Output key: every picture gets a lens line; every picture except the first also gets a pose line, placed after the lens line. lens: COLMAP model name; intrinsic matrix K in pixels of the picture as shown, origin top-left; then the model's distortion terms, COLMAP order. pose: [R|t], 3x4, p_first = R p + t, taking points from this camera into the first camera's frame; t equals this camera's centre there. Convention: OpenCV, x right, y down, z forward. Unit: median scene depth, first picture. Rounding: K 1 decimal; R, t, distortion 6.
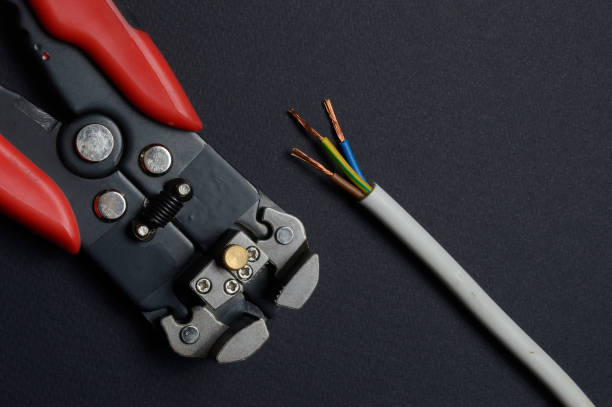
lens RADIAL K [[1347.4, 0, 306.0], [0, 1347.4, 203.5], [0, 0, 1]] dist [-0.003677, 0.331336]
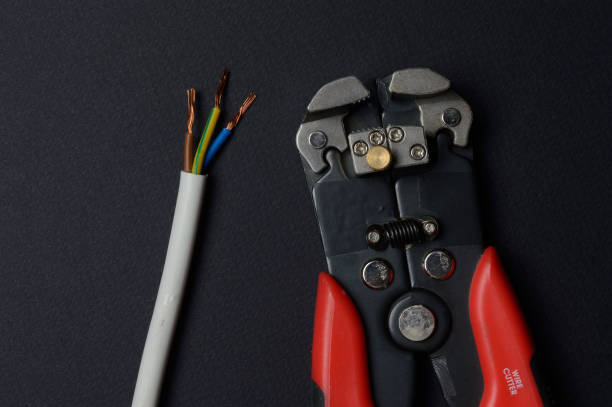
lens RADIAL K [[1347.4, 0, 306.0], [0, 1347.4, 203.5], [0, 0, 1]] dist [-0.003677, 0.331336]
pose [[-0.793422, -0.571844, -0.208509, 0.177951], [0.587858, -0.808743, -0.018916, -0.000936], [-0.157814, -0.137582, 0.977837, 0.007067]]
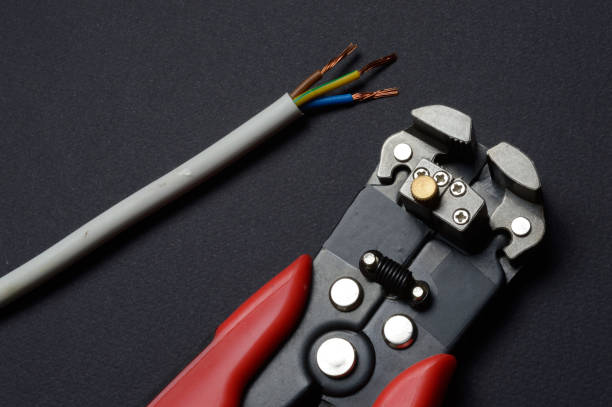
lens RADIAL K [[1347.4, 0, 306.0], [0, 1347.4, 203.5], [0, 0, 1]] dist [-0.003677, 0.331336]
pose [[-0.172532, -0.978930, 0.109222, -0.147649], [0.967897, -0.189066, -0.165620, 0.111273], [0.182781, 0.077141, 0.980123, 0.049061]]
